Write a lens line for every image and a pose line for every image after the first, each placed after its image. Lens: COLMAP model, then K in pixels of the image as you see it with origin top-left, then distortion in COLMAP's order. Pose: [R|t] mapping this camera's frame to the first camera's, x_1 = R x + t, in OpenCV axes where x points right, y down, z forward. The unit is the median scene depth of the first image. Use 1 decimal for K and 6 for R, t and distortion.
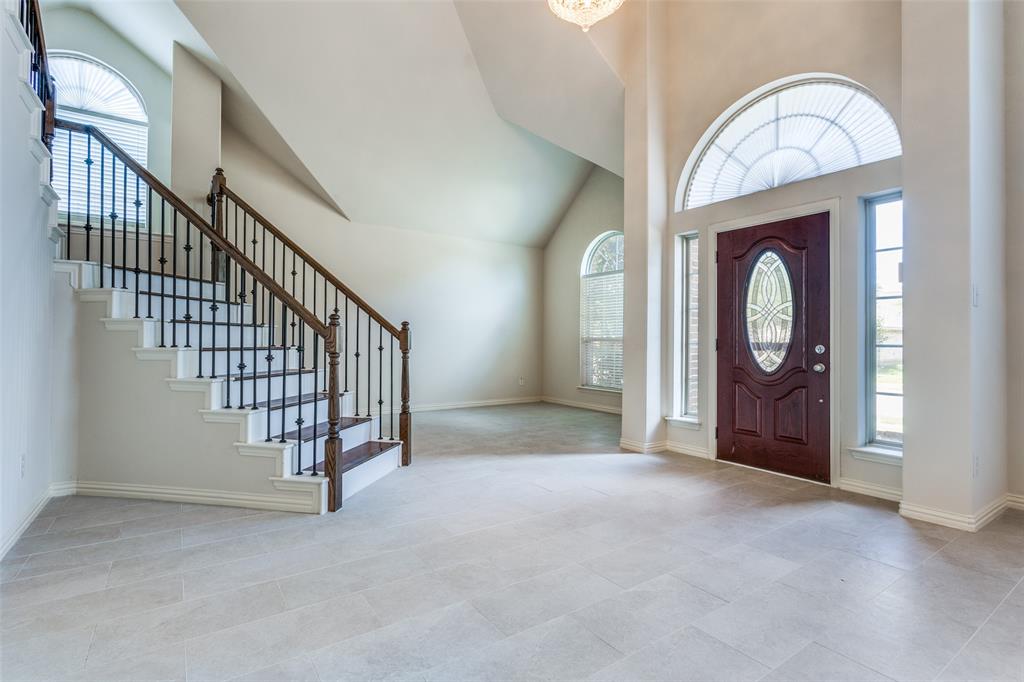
lens RADIAL K [[489.6, 0, 512.2], [0, 489.6, 339.8], [0, 0, 1]] dist [-0.006500, 0.000909]
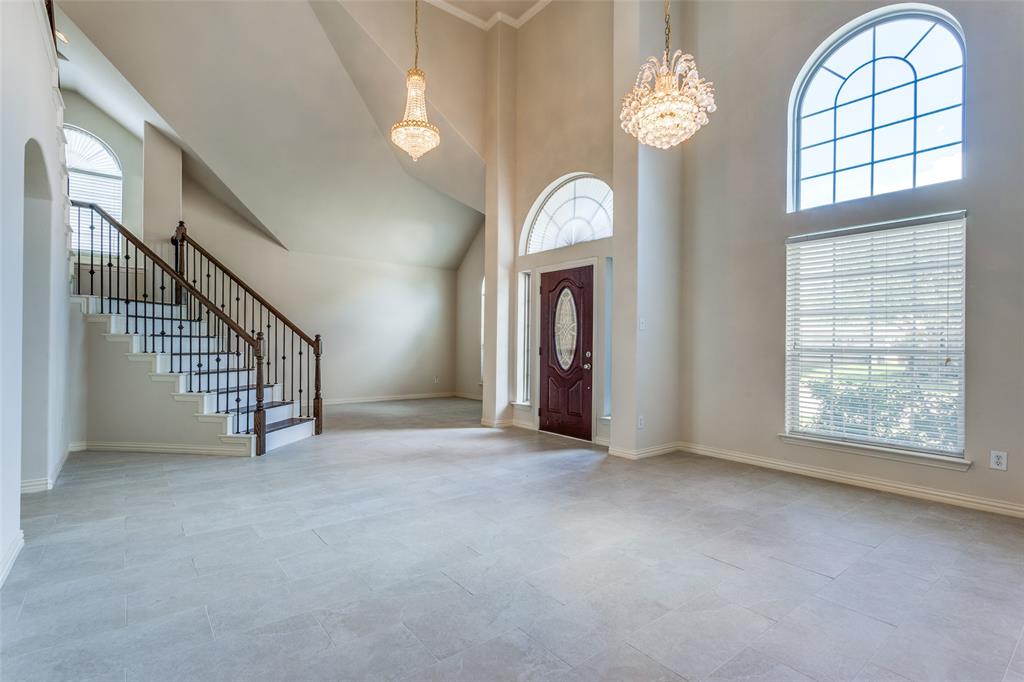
lens RADIAL K [[489.6, 0, 507.7], [0, 489.6, 349.5], [0, 0, 1]] dist [-0.006500, 0.000909]
pose [[0.998182, 0.001594, 0.060249, 0.254507], [-0.002375, 0.999914, 0.012894, -0.013655], [-0.060223, -0.013014, 0.998100, -0.468243]]
